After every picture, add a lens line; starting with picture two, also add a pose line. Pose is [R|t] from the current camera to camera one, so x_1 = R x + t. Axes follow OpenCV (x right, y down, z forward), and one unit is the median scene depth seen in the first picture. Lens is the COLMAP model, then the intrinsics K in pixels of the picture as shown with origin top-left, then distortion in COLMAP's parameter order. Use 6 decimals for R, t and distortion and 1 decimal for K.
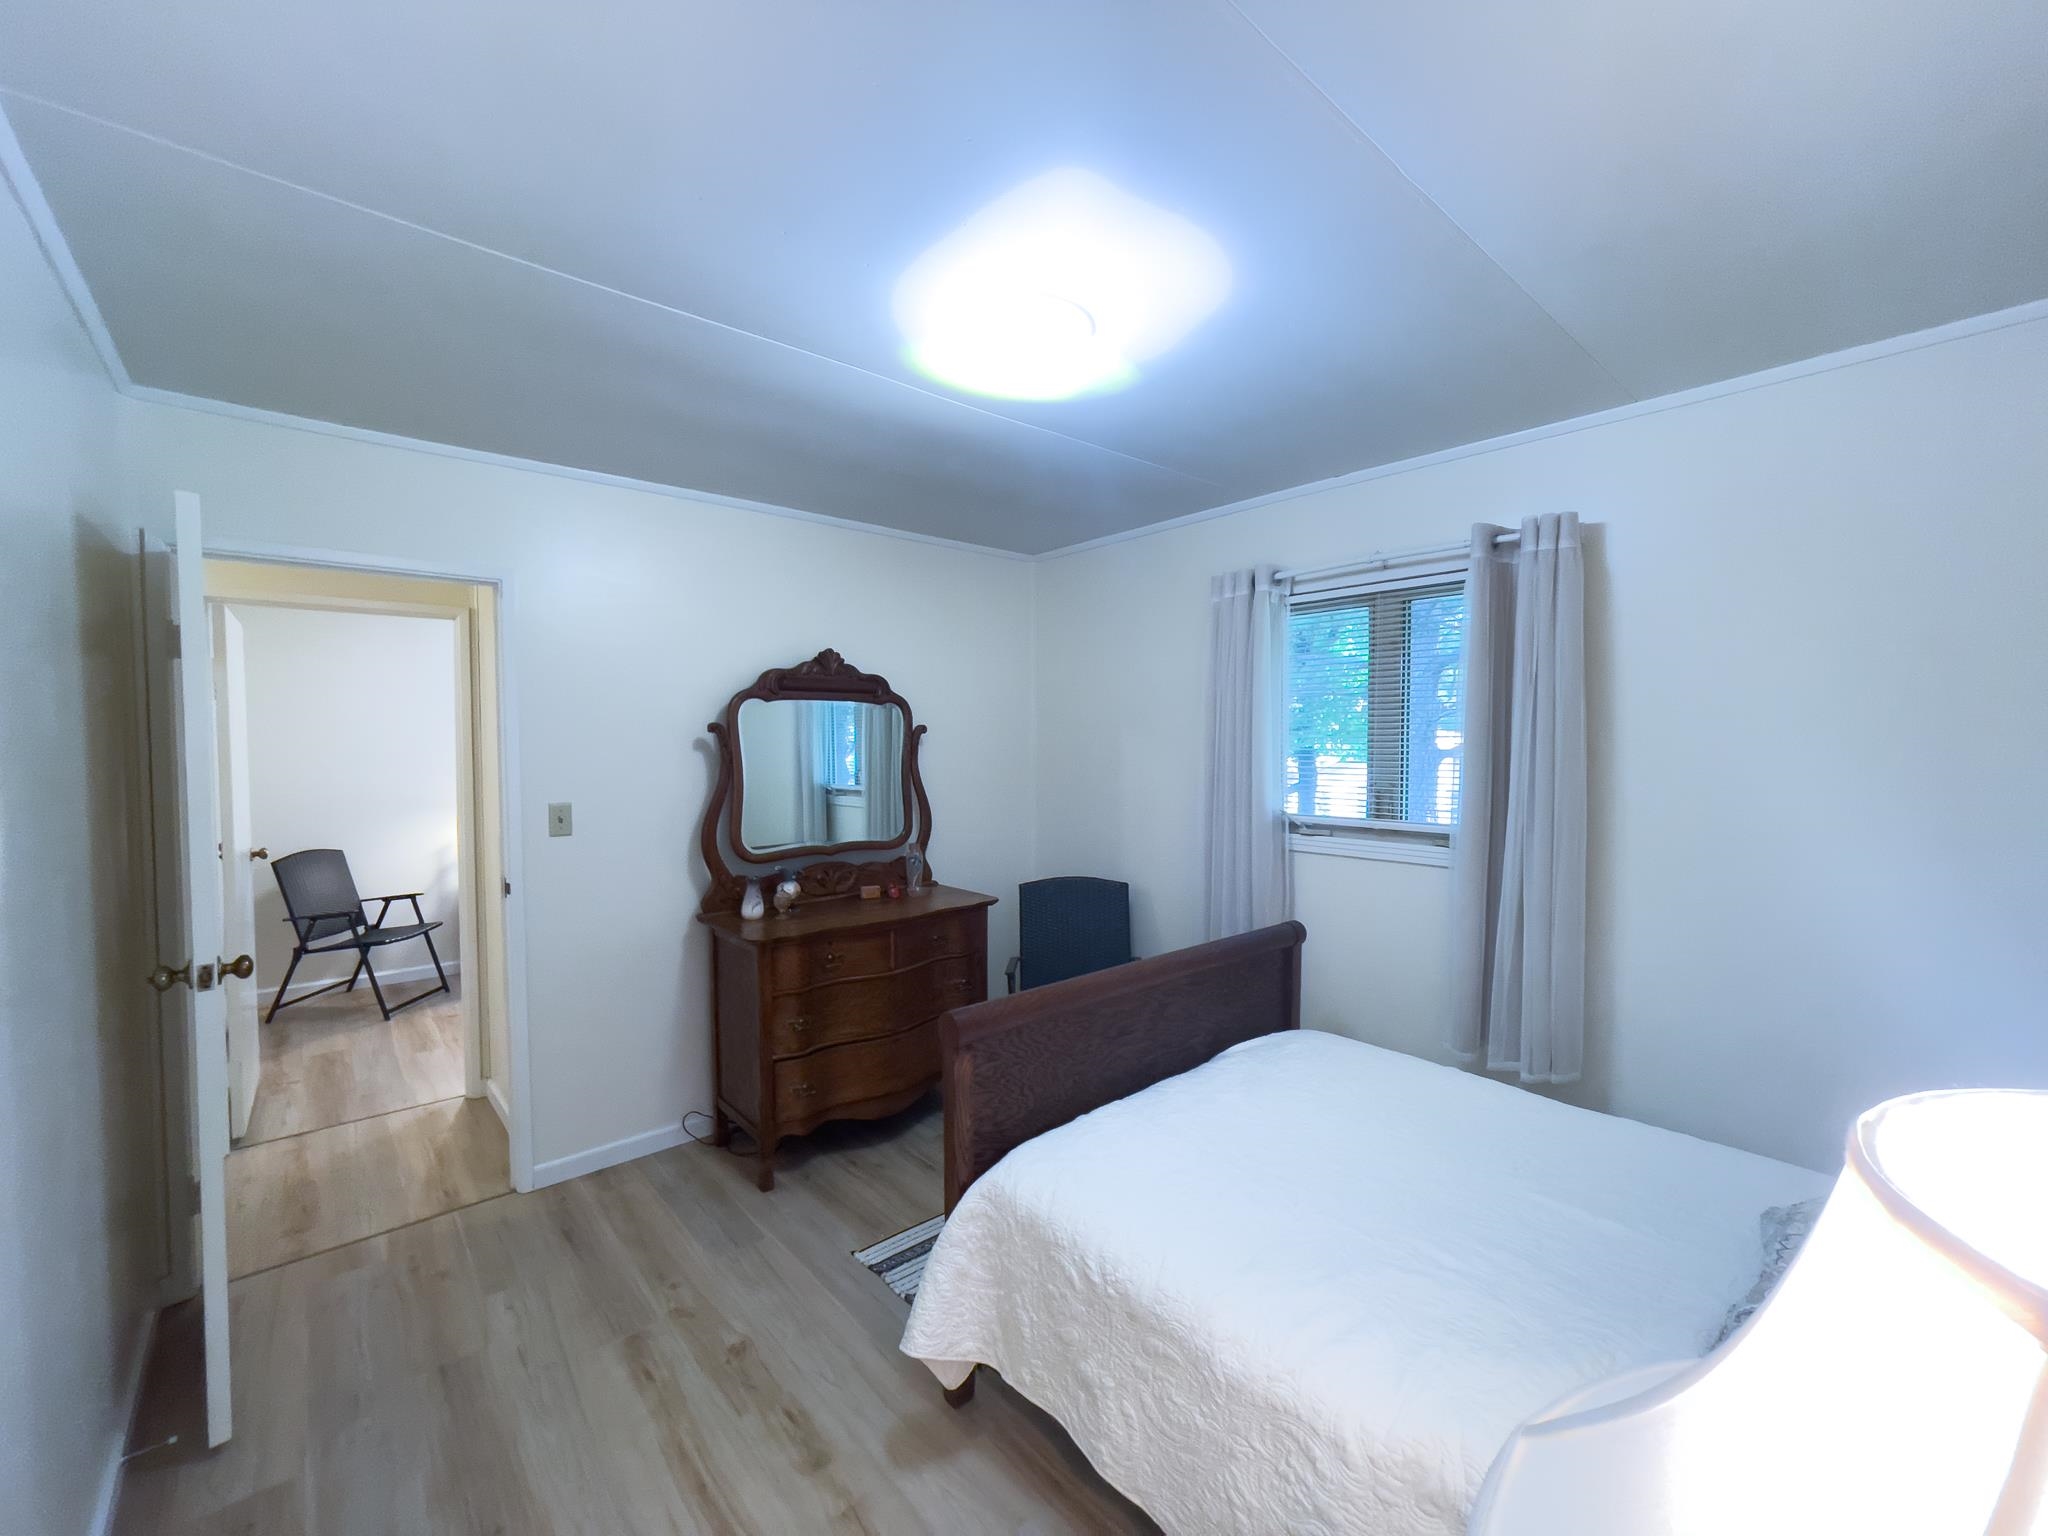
lens RADIAL K [[832.4, 0, 1021.0], [0, 832.4, 780.0], [0, 0, 1]] dist [-0.010502, 0.003663]
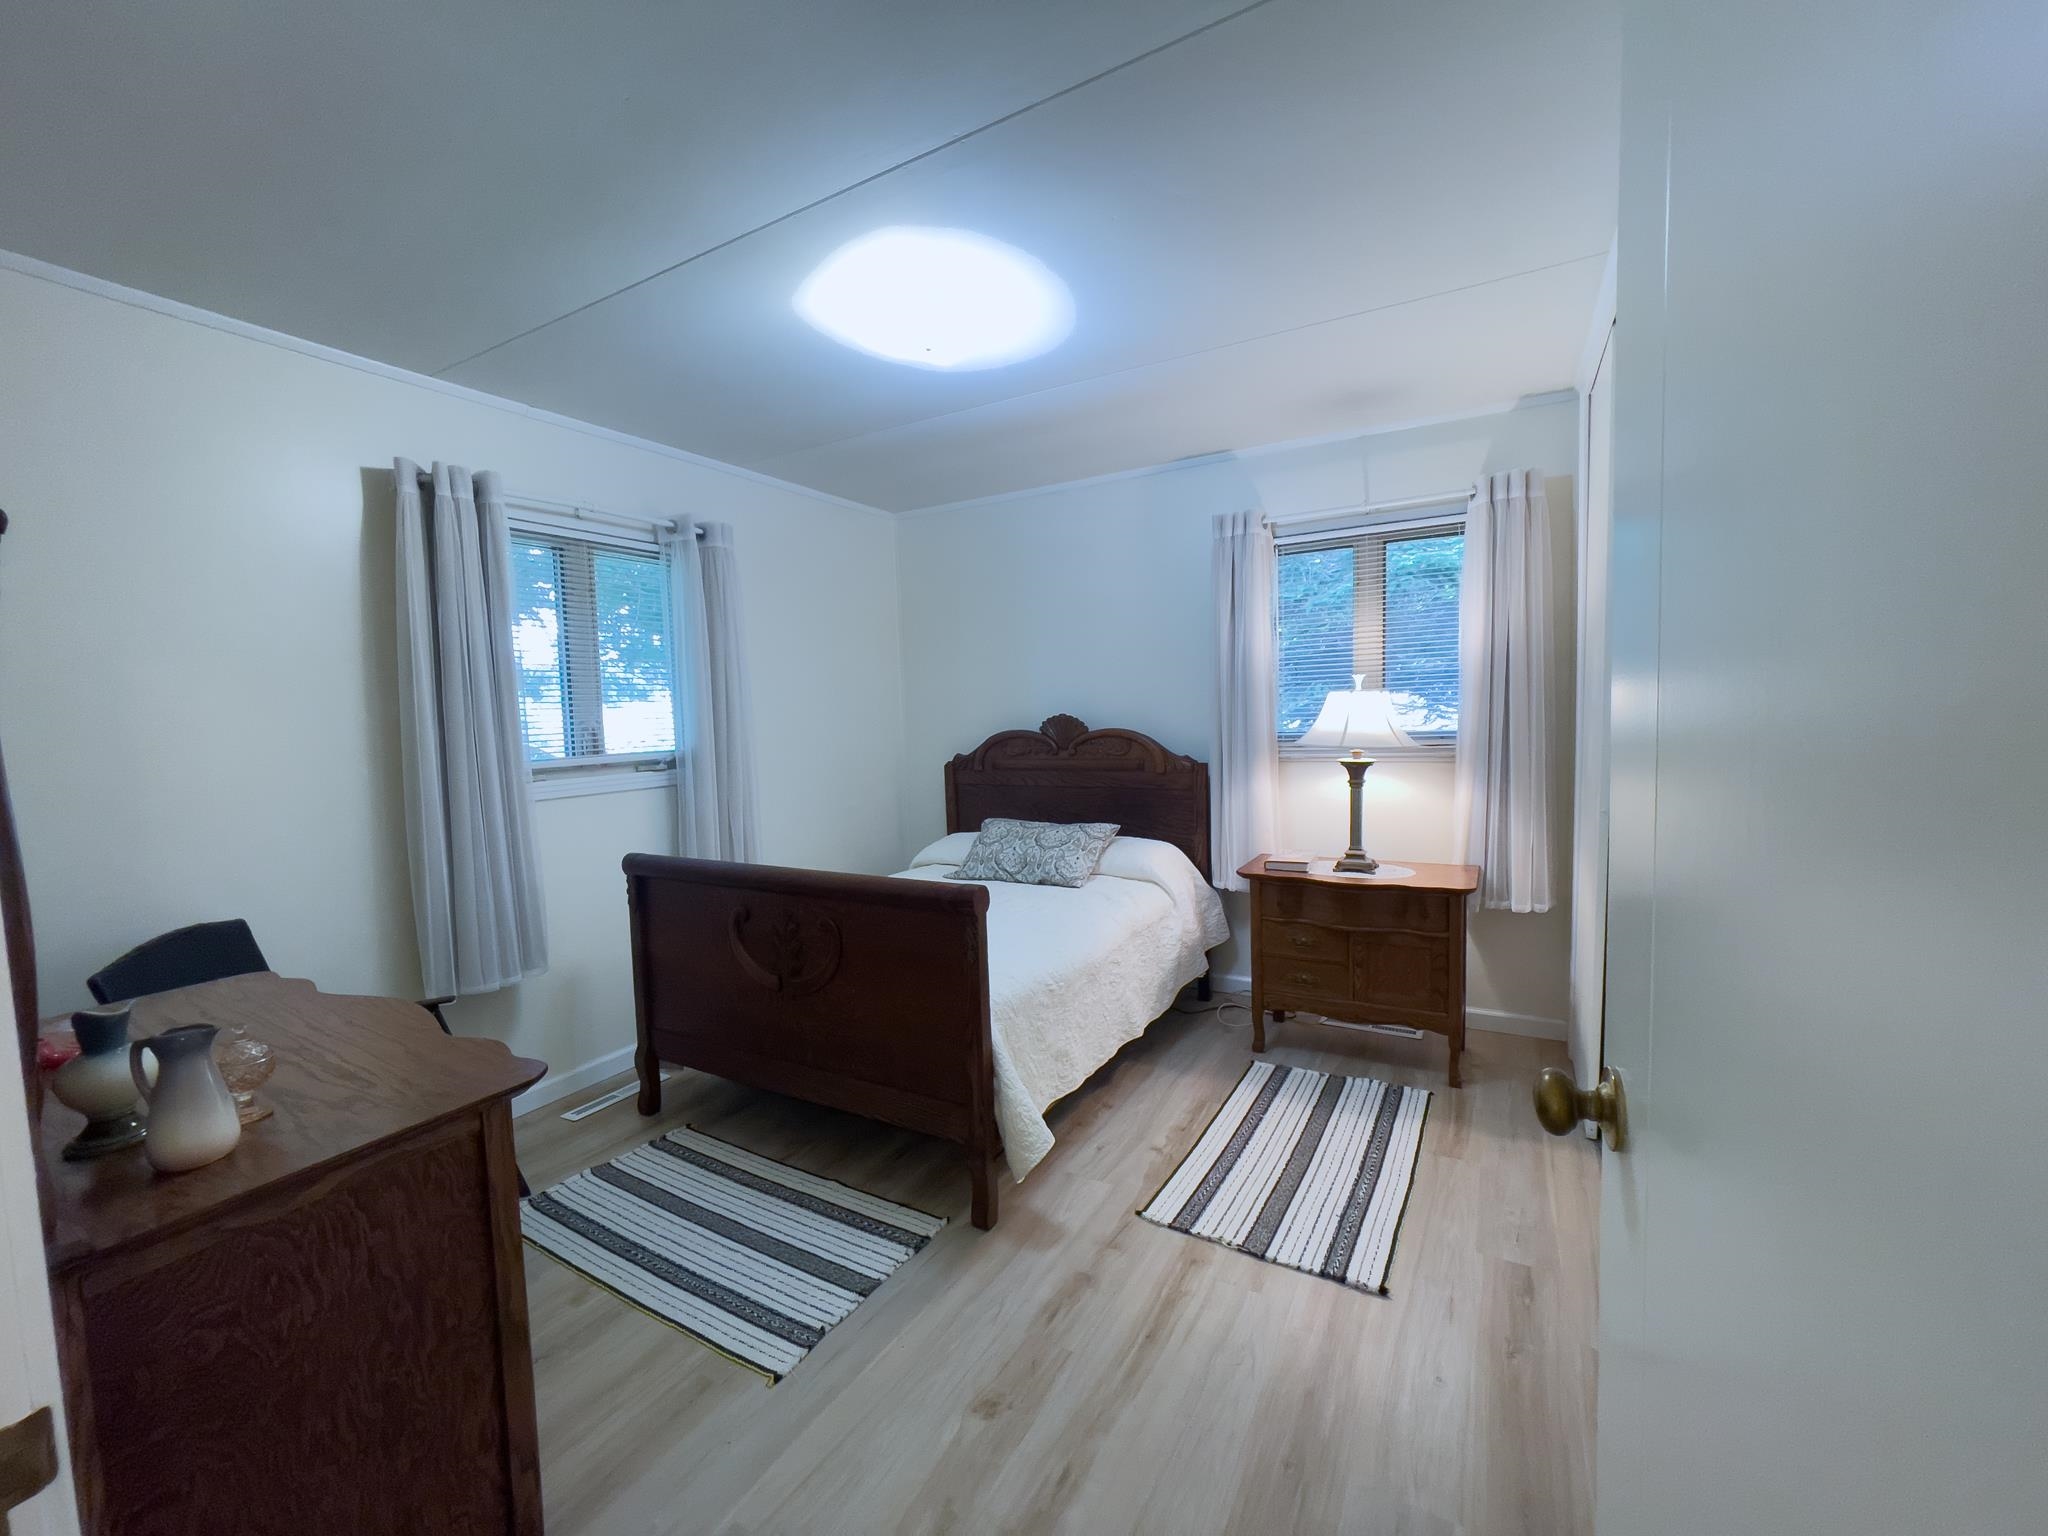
lens RADIAL K [[832.4, 0, 1025.9], [0, 832.4, 760.7], [0, 0, 1]] dist [-0.010502, 0.003663]
pose [[-0.319038, -0.051137, 0.946361, -1.179568], [0.085258, 0.992946, 0.082397, 0.023365], [-0.943899, 0.106973, -0.312428, 1.274560]]
